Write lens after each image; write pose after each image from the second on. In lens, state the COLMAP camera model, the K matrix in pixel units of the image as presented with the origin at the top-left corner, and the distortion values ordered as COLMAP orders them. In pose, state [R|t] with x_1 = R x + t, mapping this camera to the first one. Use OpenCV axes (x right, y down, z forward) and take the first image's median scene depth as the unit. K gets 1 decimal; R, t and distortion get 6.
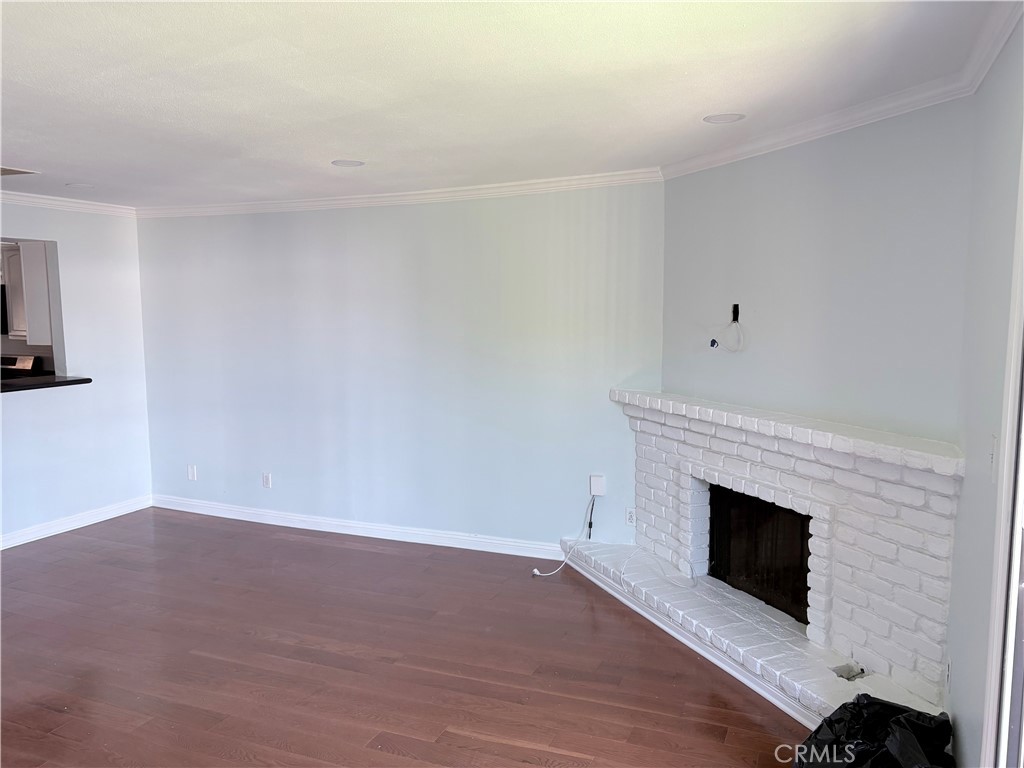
lens RADIAL K [[771.7, 0, 507.8], [0, 771.7, 385.0], [0, 0, 1]] dist [0.040976, -0.048200]
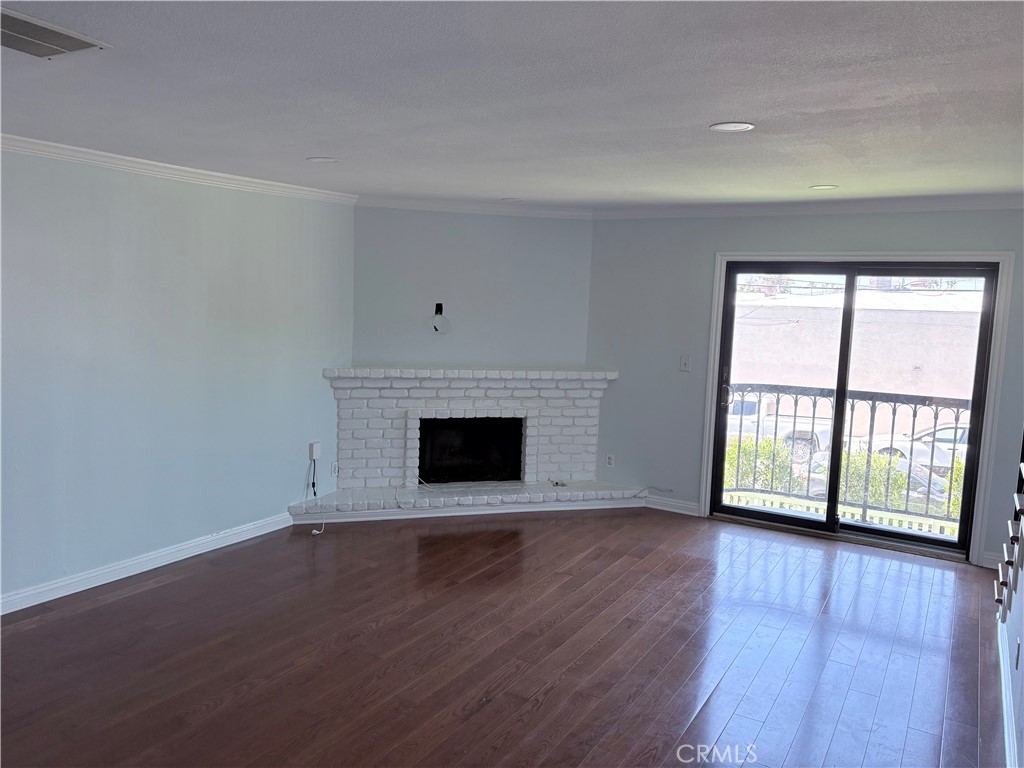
lens RADIAL K [[771.7, 0, 510.1], [0, 771.7, 384.4], [0, 0, 1]] dist [0.040976, -0.048200]
pose [[0.106268, -0.084903, 0.990706, -1.119282], [0.064932, 0.994814, 0.078290, -0.047958], [-0.992215, 0.056008, 0.111229, 0.618997]]
